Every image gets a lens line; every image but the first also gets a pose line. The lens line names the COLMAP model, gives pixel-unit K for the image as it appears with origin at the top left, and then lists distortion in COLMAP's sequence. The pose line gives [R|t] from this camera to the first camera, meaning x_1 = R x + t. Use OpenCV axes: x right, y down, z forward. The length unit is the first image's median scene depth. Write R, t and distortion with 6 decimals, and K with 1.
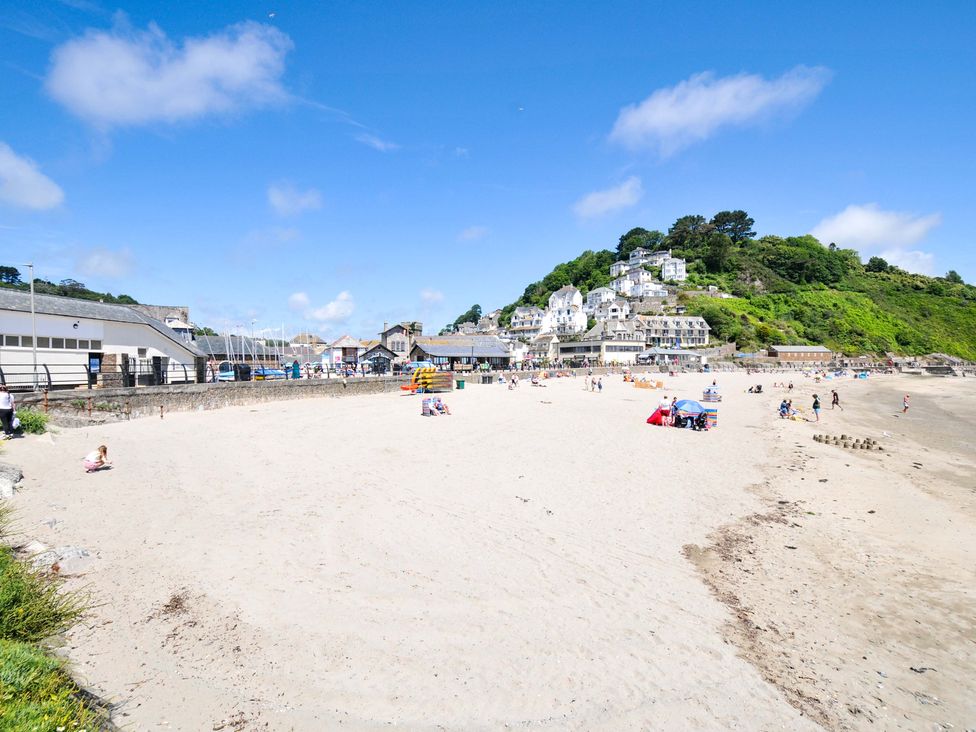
lens RADIAL K [[480.9, 0, 494.7], [0, 480.9, 371.2], [0, 0, 1]] dist [0.002765, -0.017481]
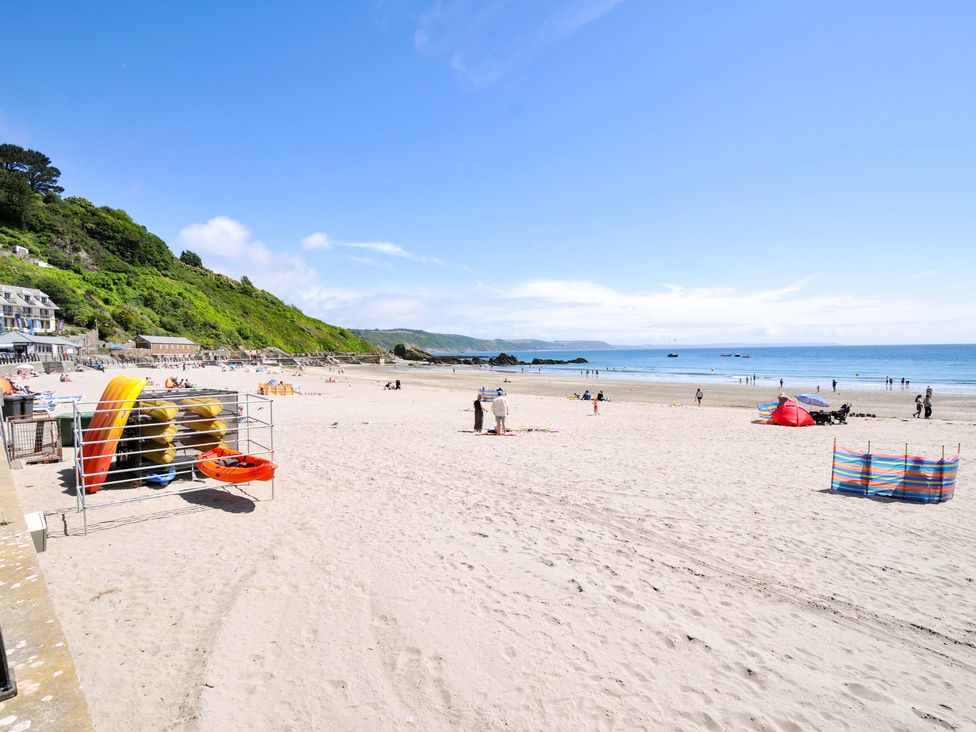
lens RADIAL K [[480.9, 0, 494.7], [0, 480.9, 371.2], [0, 0, 1]] dist [0.002765, -0.017481]
pose [[0.195335, -0.036093, 0.980072, -0.104300], [0.021563, 0.999239, 0.032501, -0.004710], [-0.980499, 0.014785, 0.195965, 0.221558]]
